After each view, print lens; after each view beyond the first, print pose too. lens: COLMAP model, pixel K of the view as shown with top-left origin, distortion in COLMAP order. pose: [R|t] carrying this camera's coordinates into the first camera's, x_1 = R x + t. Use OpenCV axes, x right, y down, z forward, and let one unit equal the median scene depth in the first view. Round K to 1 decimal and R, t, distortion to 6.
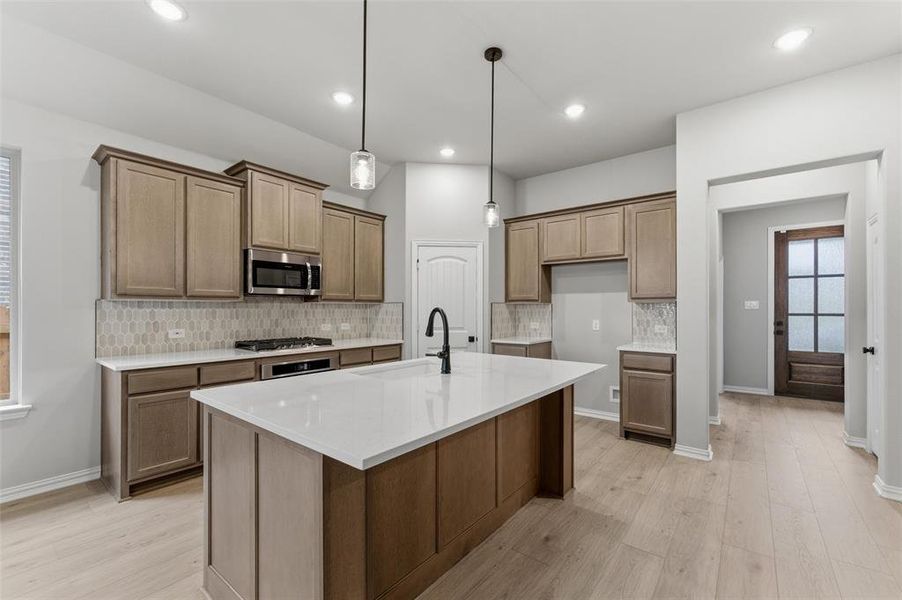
lens RADIAL K [[379.1, 0, 452.8], [0, 379.1, 307.4], [0, 0, 1]] dist [-0.001697, 0.000205]
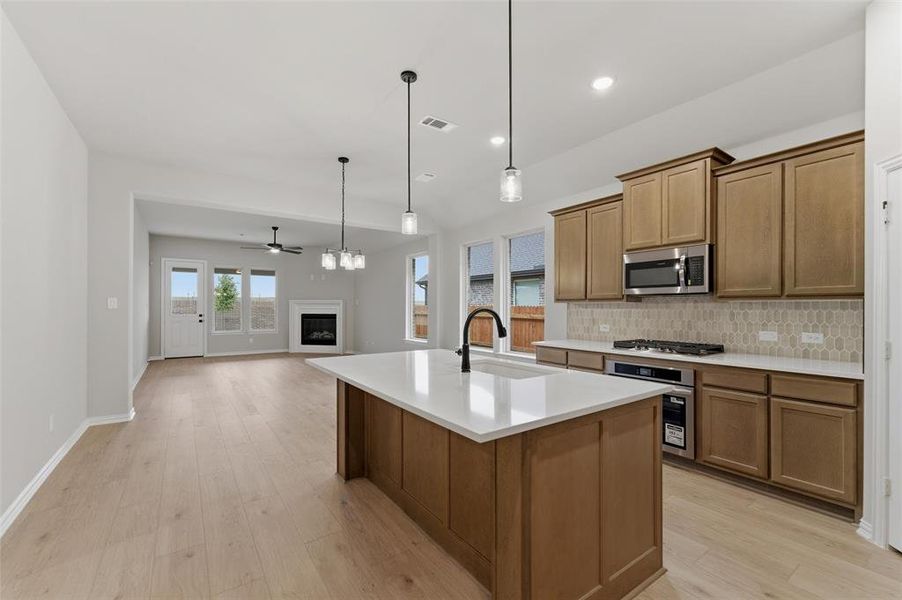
lens RADIAL K [[379.1, 0, 452.8], [0, 379.1, 307.4], [0, 0, 1]] dist [-0.001697, 0.000205]
pose [[-0.277675, -0.004307, -0.960666, 0.633663], [-0.000620, 0.999991, -0.004304, 0.003812], [0.960675, -0.000599, -0.277675, 0.814188]]
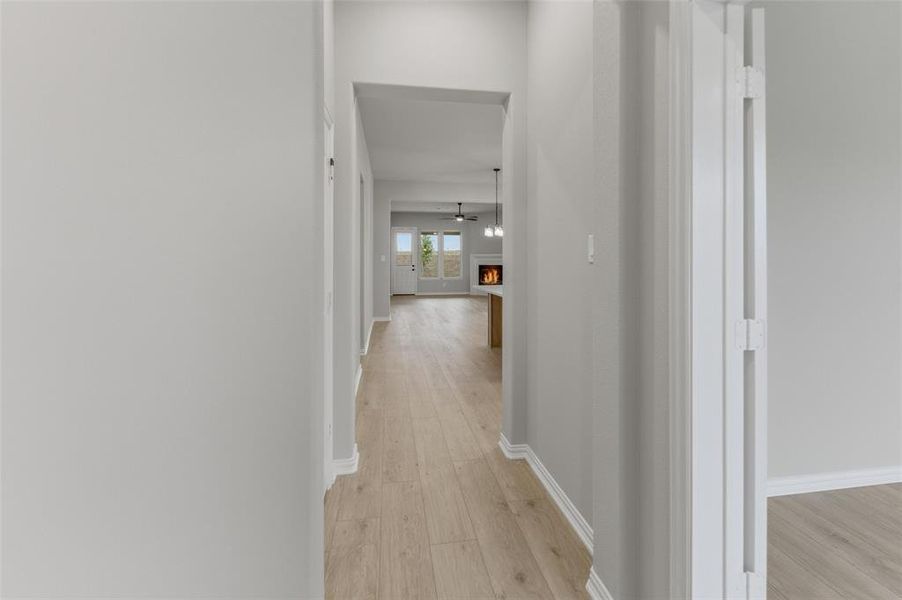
lens RADIAL K [[379.1, 0, 452.8], [0, 379.1, 307.4], [0, 0, 1]] dist [-0.001697, 0.000205]
pose [[-0.675033, 0.091657, -0.732072, 1.199764], [0.002929, 0.992578, 0.121572, 0.002052], [0.737782, 0.079921, -0.670292, 1.320252]]
